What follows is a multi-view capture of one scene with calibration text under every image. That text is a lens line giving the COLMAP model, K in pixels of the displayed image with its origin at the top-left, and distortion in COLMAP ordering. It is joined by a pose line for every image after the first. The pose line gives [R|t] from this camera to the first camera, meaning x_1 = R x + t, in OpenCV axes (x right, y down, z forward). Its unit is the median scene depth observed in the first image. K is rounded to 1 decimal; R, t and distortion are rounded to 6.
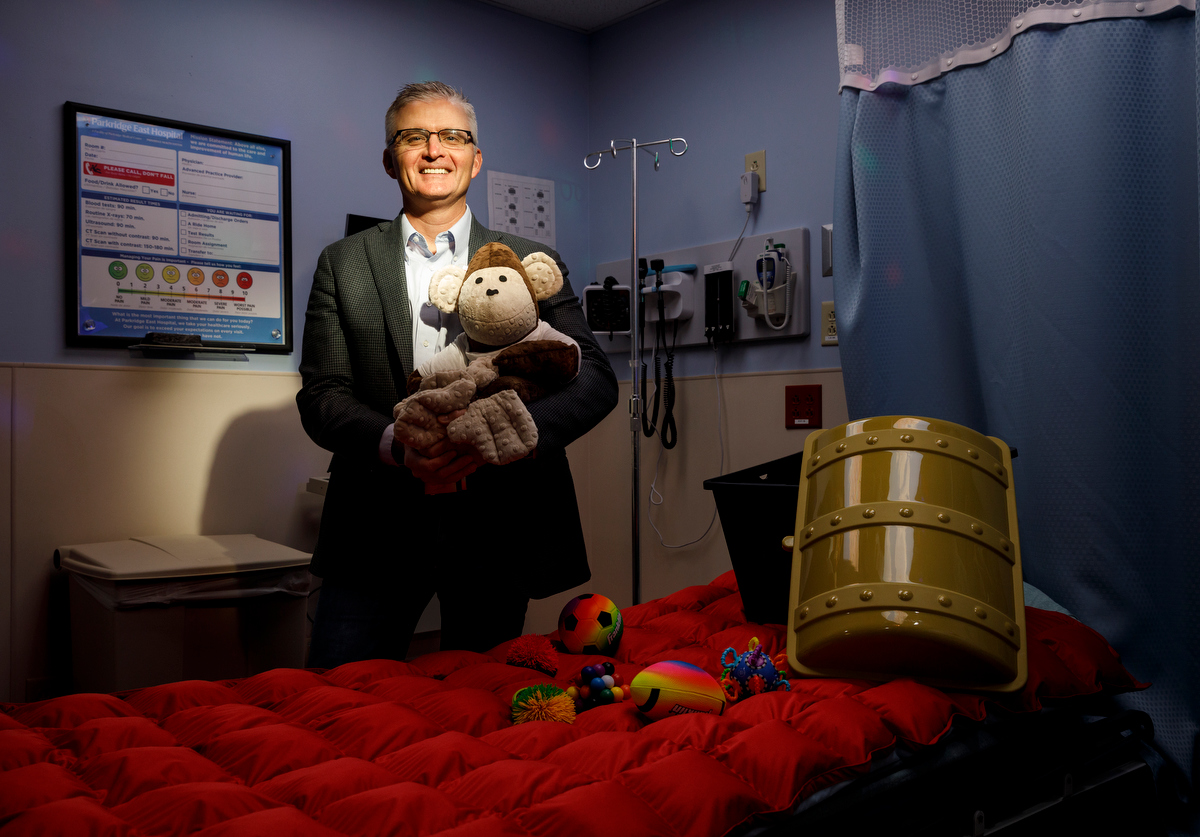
lens RADIAL K [[1101.7, 0, 574.0], [0, 1101.7, 419.6], [0, 0, 1]] dist [0.002251, 0.011190]
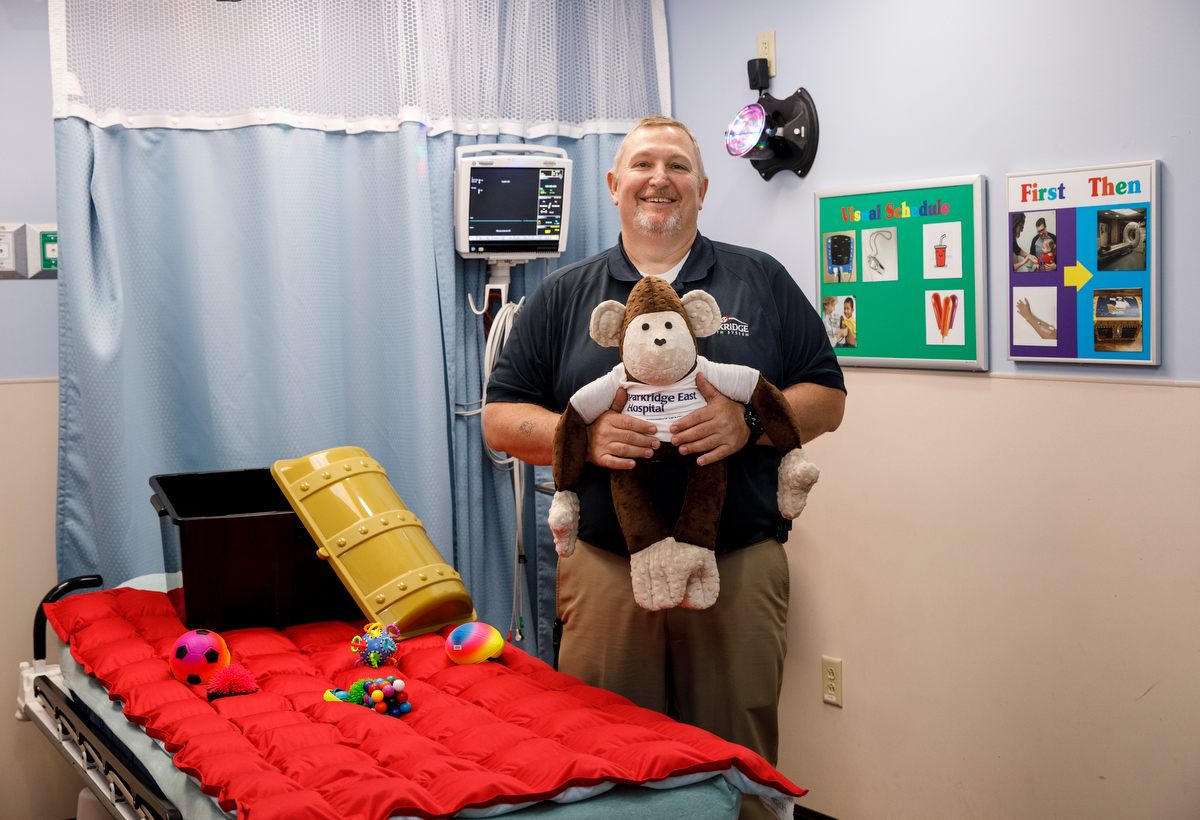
lens RADIAL K [[1704.0, 0, 600.0], [0, 1704.0, 410.0], [0, 0, 1]] dist [0.000458, 0.008233]
pose [[0.226933, -0.059912, 0.972066, -0.990967], [0.005576, 0.998170, 0.060220, -0.103661], [-0.973894, -0.008246, 0.226852, 0.143647]]
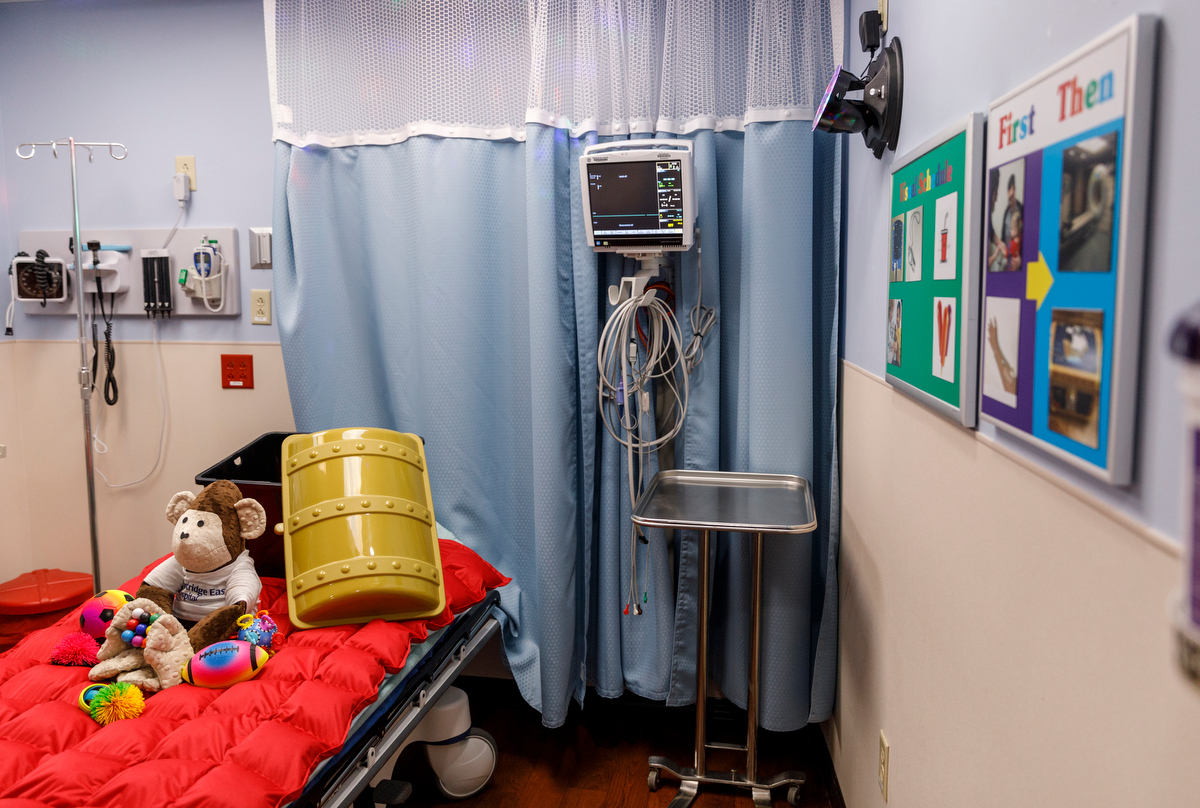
lens RADIAL K [[913.6, 0, 598.4], [0, 913.6, 379.7], [0, 0, 1]] dist [-0.001140, -0.002038]
pose [[0.786915, -0.057877, 0.614342, -0.108662], [-0.012279, 0.993926, 0.109366, -0.121692], [-0.616940, -0.093605, 0.781424, -0.069750]]
